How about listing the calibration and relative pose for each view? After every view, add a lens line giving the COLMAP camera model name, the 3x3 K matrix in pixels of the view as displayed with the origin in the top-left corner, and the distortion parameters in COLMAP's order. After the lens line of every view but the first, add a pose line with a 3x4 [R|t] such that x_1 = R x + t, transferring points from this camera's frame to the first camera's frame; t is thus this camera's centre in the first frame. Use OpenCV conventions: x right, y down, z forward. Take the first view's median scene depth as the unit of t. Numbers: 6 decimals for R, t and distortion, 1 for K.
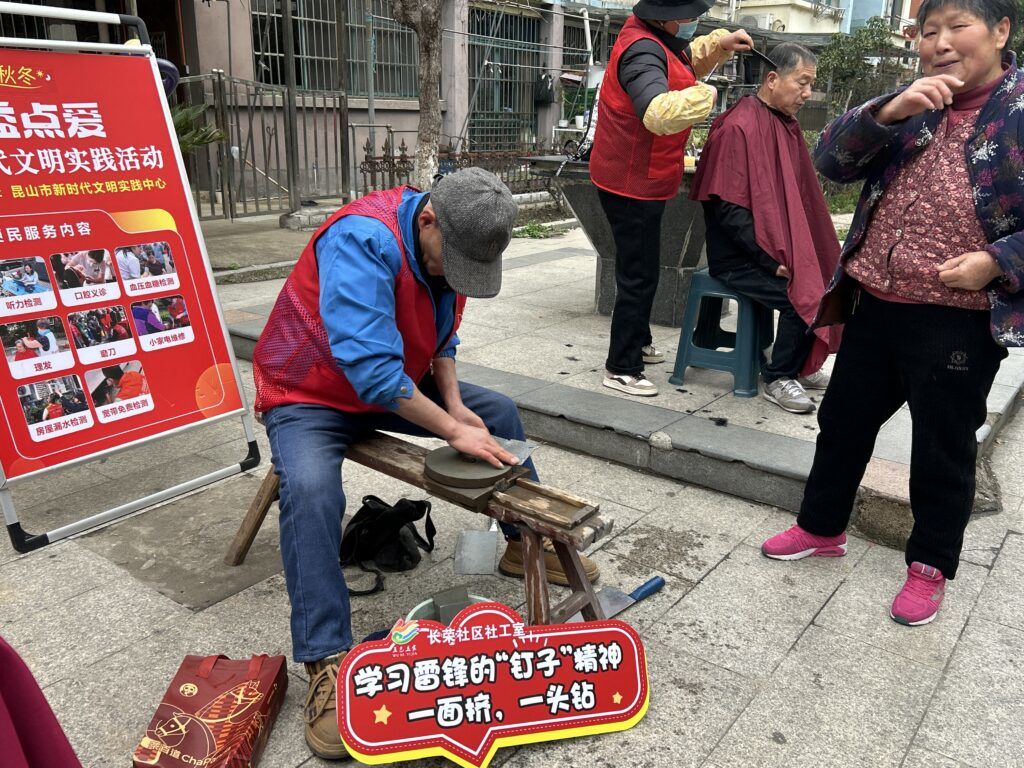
lens RADIAL K [[852.0, 0, 512.0], [0, 852.0, 384.0], [0, 0, 1]] dist [0.011819, 0.000451]
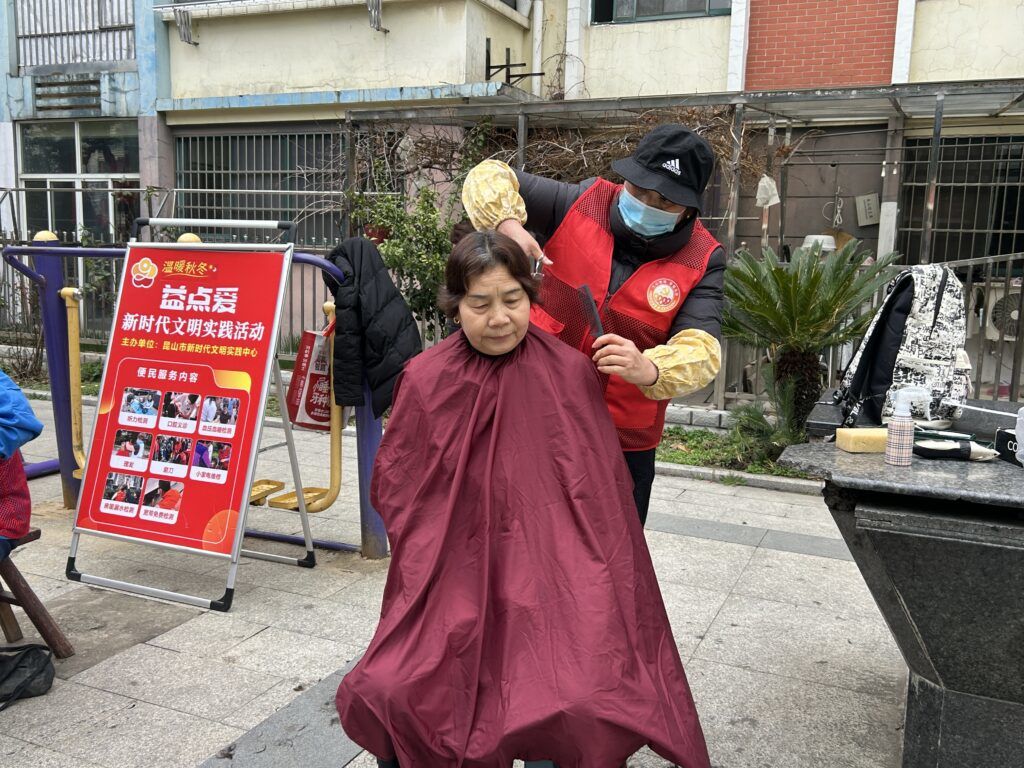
lens RADIAL K [[915.0, 0, 512.0], [0, 915.0, 384.0], [0, 0, 1]] dist [0.002240, 0.013507]
pose [[0.249457, 0.128271, -0.959853, 0.993337], [-0.315546, 0.947859, 0.044661, -0.393446], [0.915534, 0.291737, 0.276925, 1.065558]]
